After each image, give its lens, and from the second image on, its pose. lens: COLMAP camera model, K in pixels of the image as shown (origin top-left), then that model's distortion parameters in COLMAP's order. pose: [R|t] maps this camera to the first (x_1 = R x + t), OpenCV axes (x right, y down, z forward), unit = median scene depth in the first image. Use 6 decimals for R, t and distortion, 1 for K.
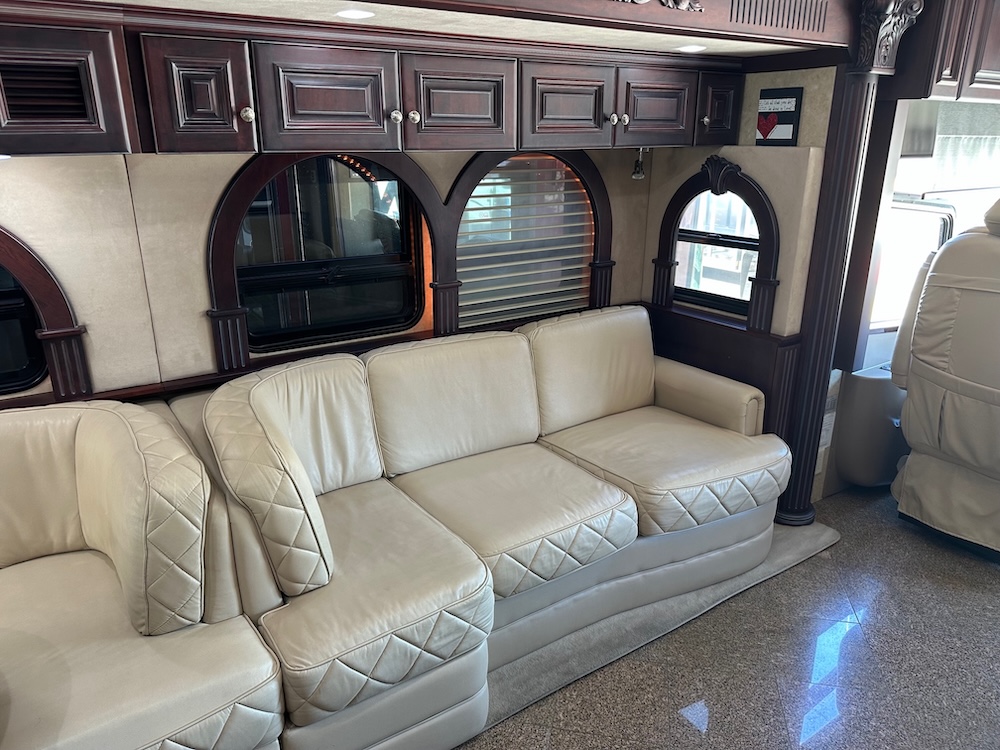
lens RADIAL K [[699.2, 0, 497.6], [0, 699.2, 374.2], [0, 0, 1]] dist [0.031317, -0.043972]
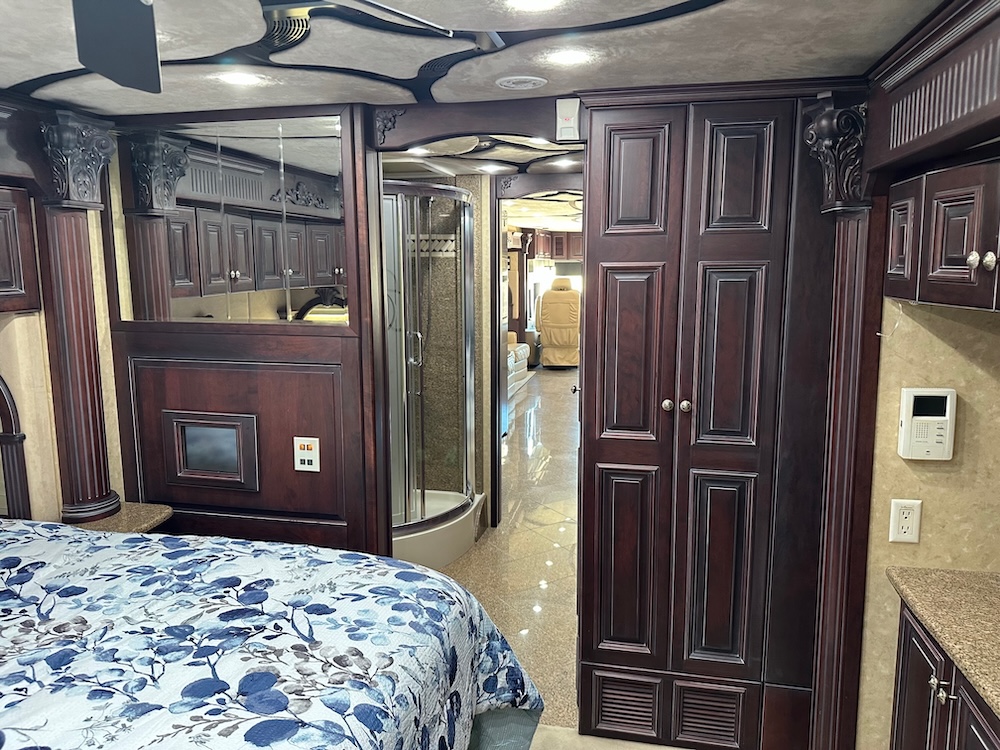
lens RADIAL K [[699.2, 0, 503.9], [0, 699.2, 374.0], [0, 0, 1]] dist [0.031317, -0.043972]
pose [[0.717454, -0.111146, 0.687682, -2.423746], [0.224082, 0.971543, -0.076759, 0.544774], [-0.659581, 0.209168, 0.721943, -1.724712]]
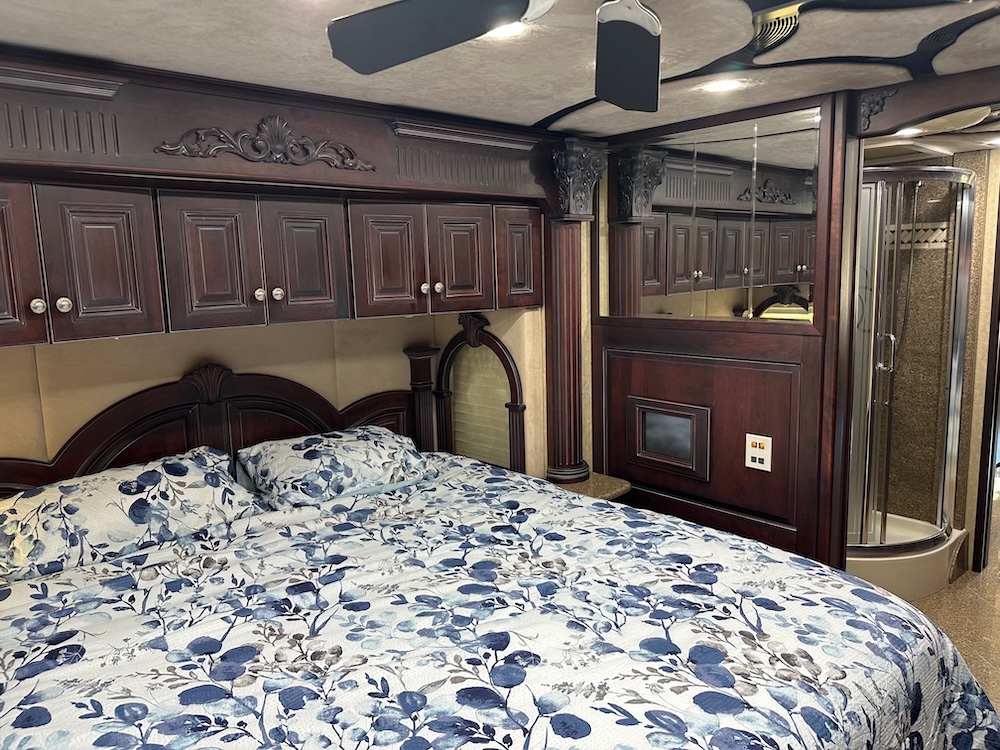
lens RADIAL K [[699.2, 0, 504.5], [0, 699.2, 368.6], [0, 0, 1]] dist [0.031317, -0.043972]
pose [[0.988390, -0.048685, 0.143929, -2.439375], [0.074221, 0.981269, -0.177773, 0.548825], [-0.132579, 0.186392, 0.973489, -1.735439]]
